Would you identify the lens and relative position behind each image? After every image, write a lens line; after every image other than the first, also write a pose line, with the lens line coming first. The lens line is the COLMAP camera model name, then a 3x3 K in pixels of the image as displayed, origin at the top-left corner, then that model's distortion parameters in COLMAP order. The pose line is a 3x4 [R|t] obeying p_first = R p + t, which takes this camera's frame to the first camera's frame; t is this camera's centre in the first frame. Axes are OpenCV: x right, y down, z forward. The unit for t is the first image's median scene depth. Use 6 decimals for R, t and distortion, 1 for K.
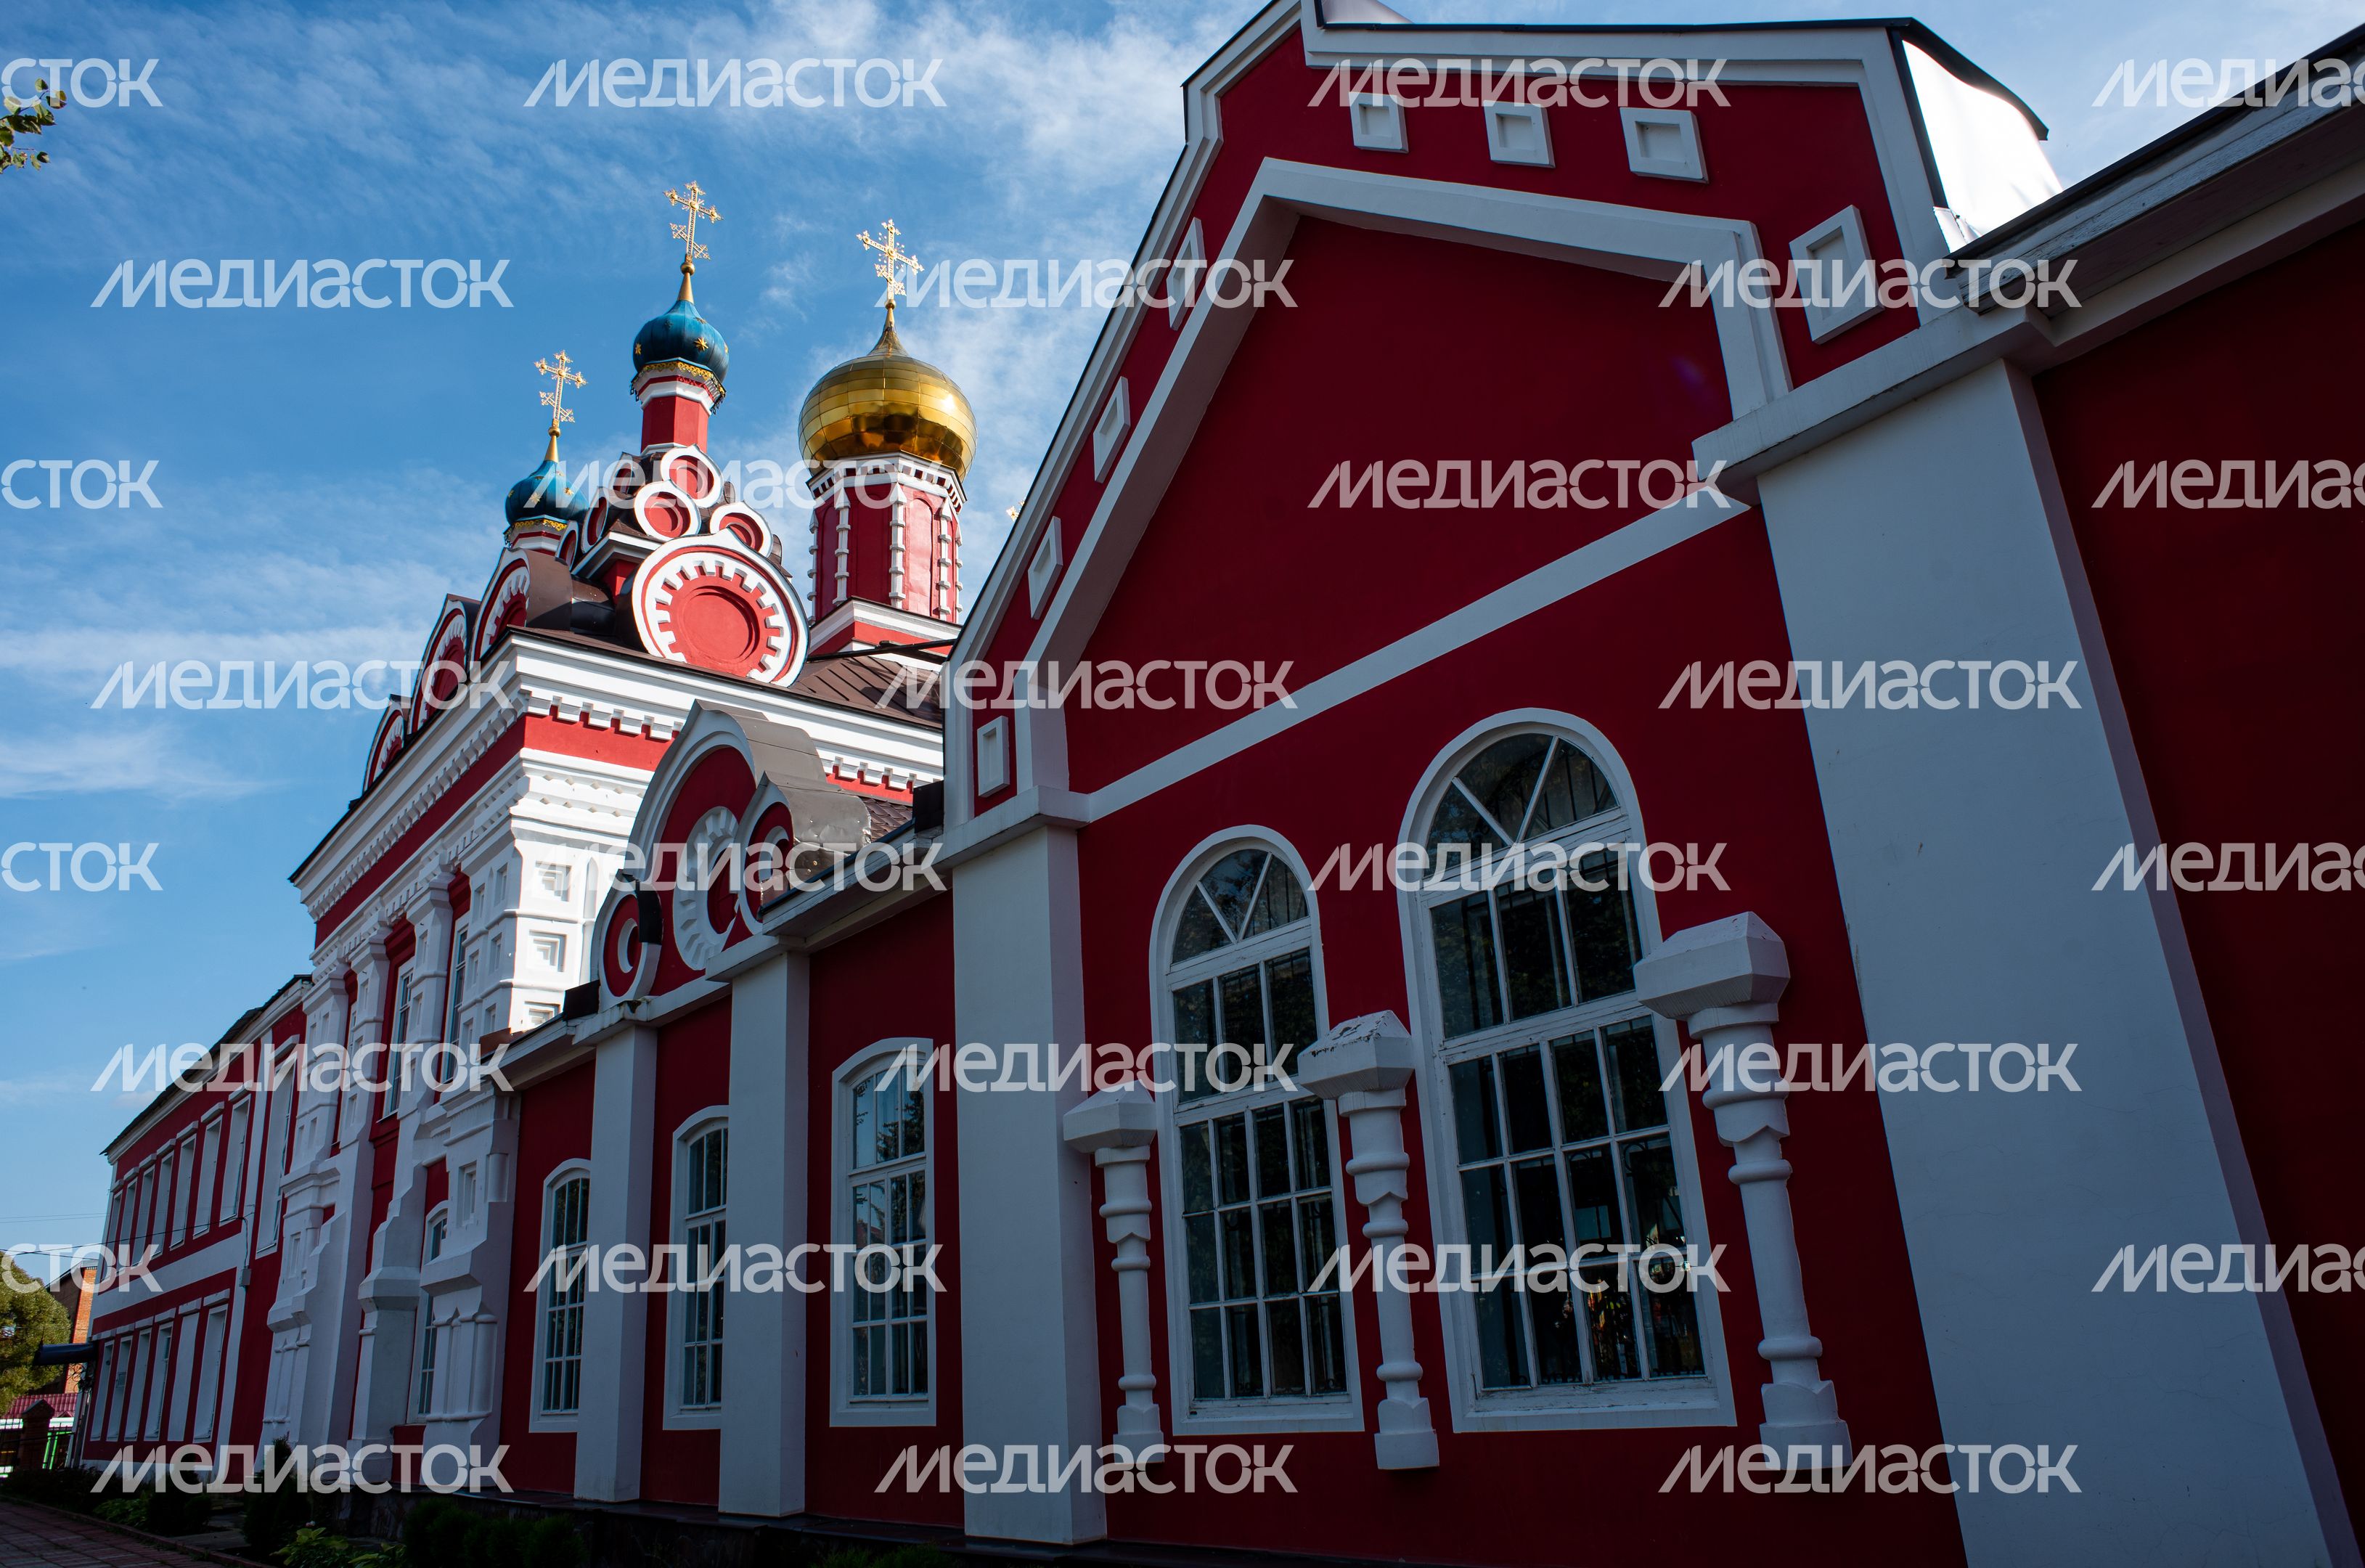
lens RADIAL K [[1640.1, 0, 1167.1], [0, 1640.1, 790.3], [0, 0, 1]] dist [-0.087628, 0.080937]
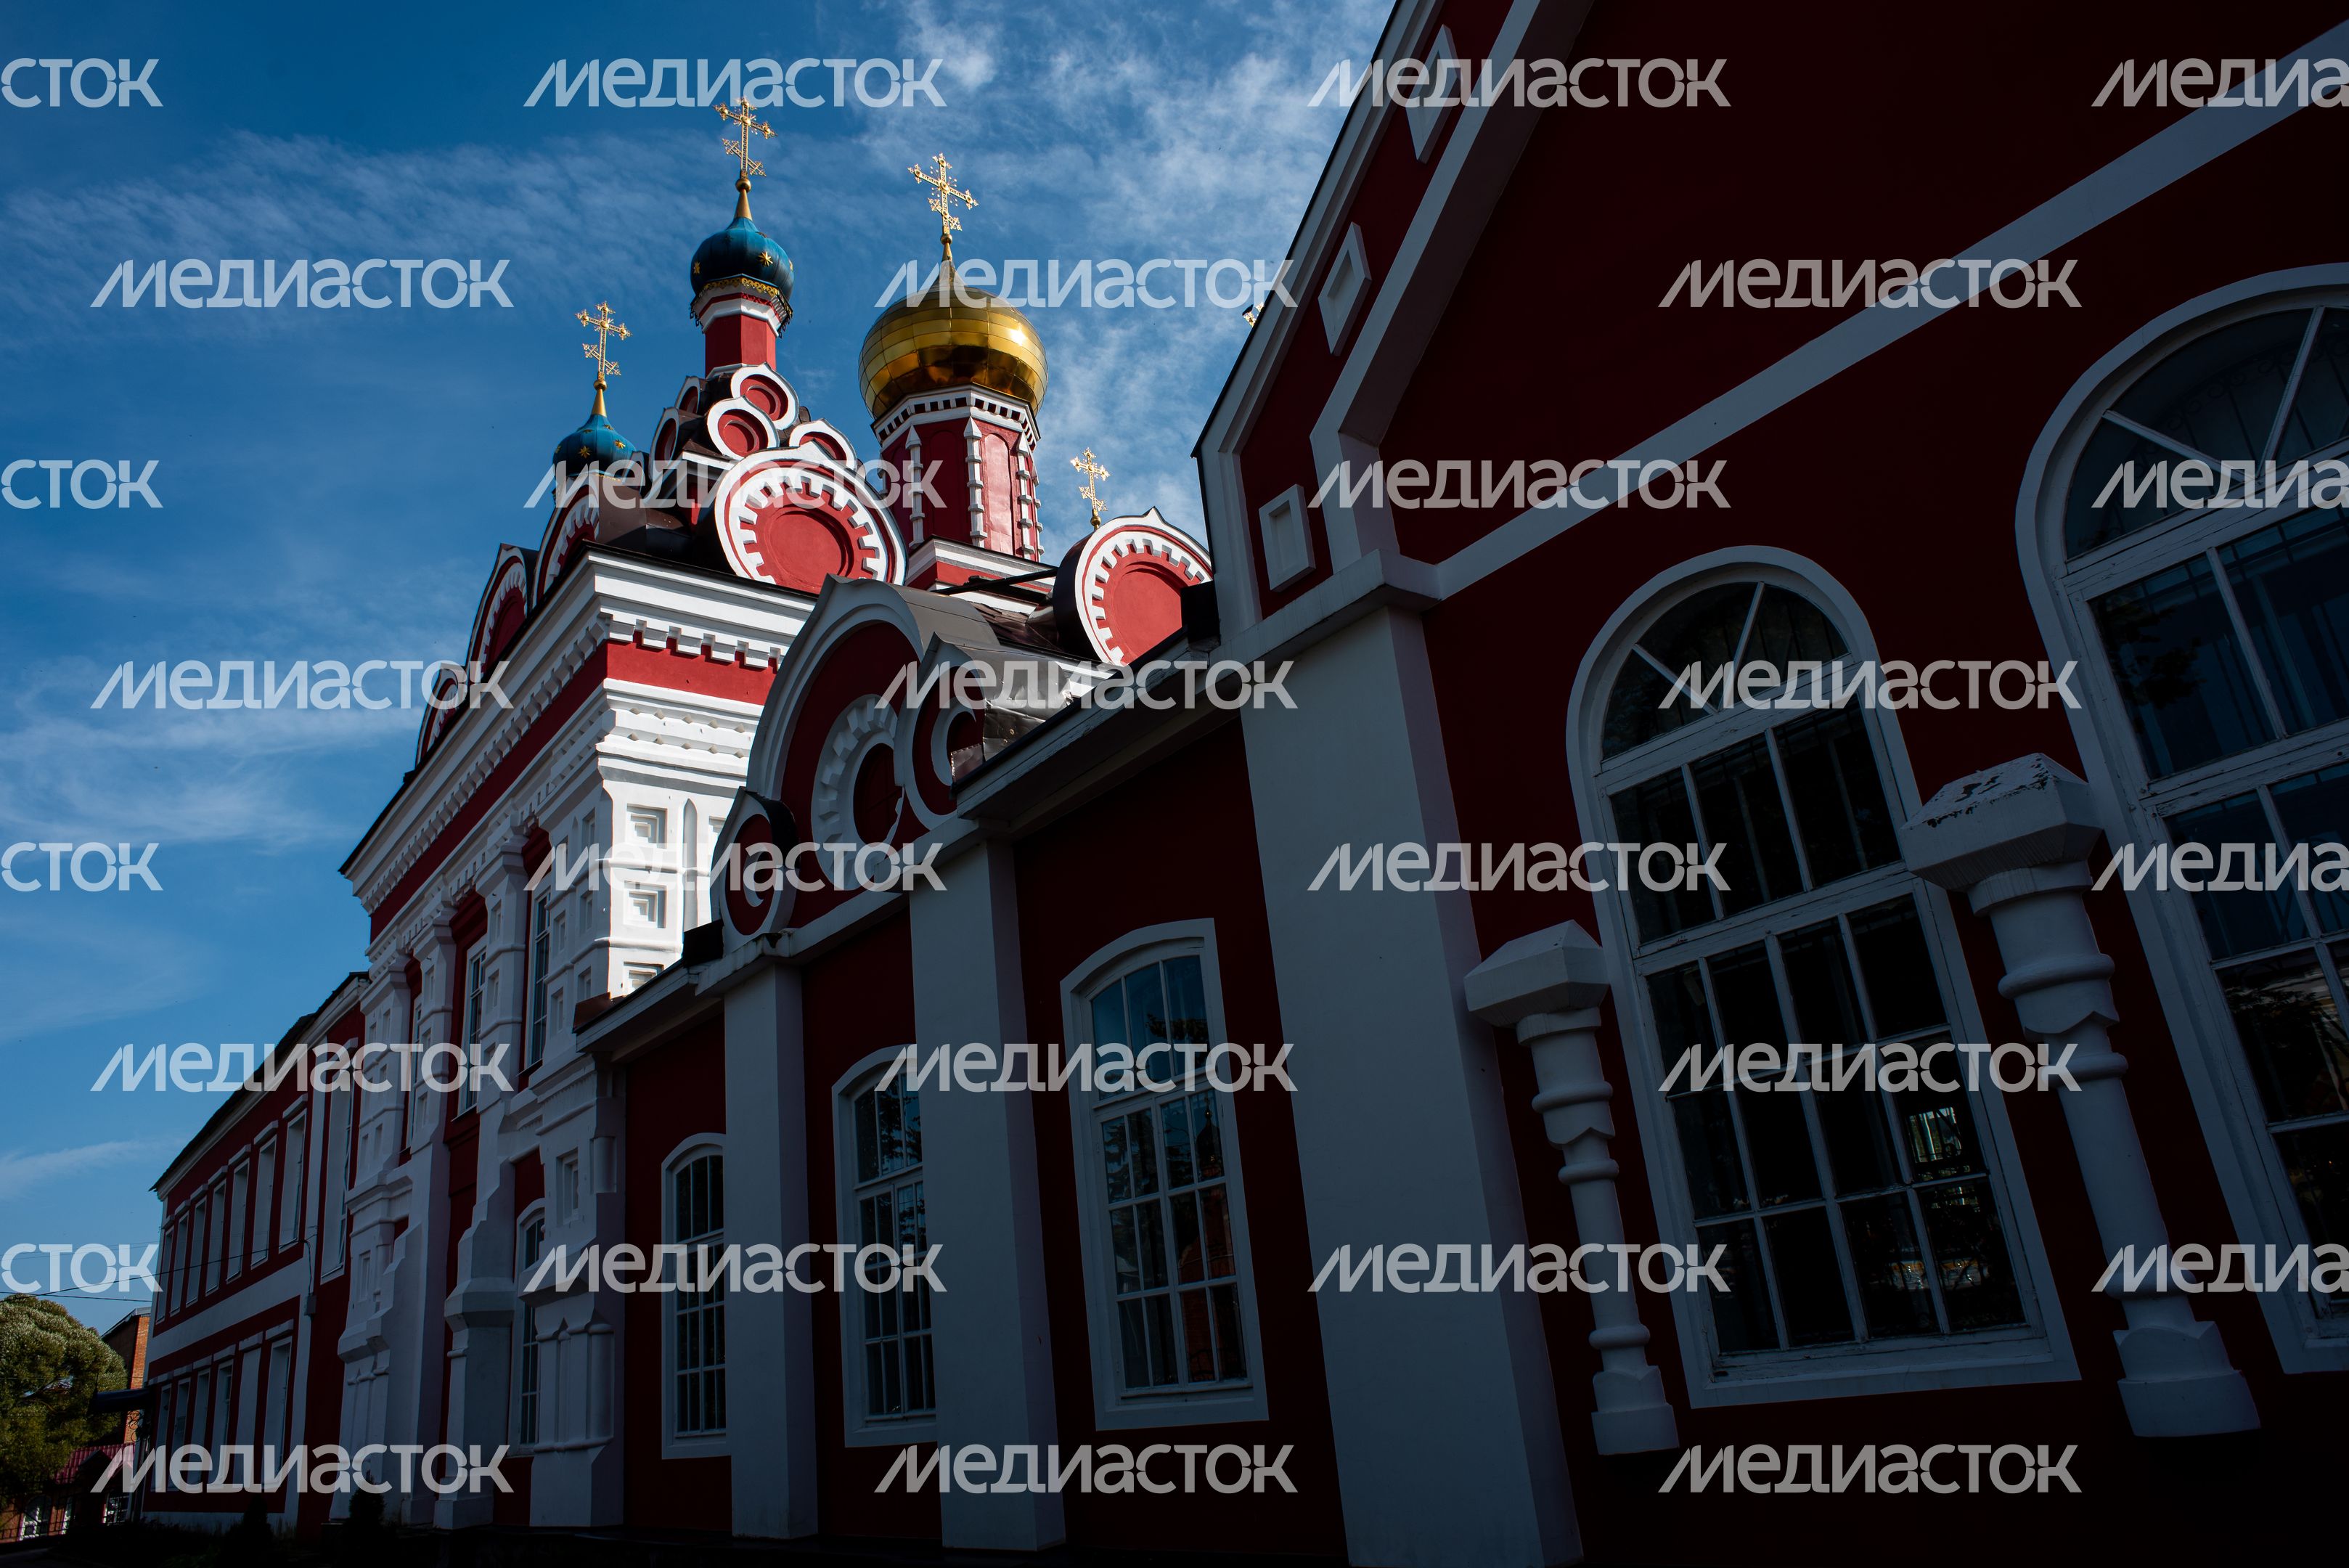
lens RADIAL K [[1631.7, 0, 1164.7], [0, 1631.7, 757.8], [0, 0, 1]] dist [-0.090127, 0.081167]
pose [[0.998622, -0.050856, -0.012984, -0.072488], [0.050568, 0.998486, -0.021650, 0.043800], [0.014066, 0.020963, 0.999681, 0.108359]]
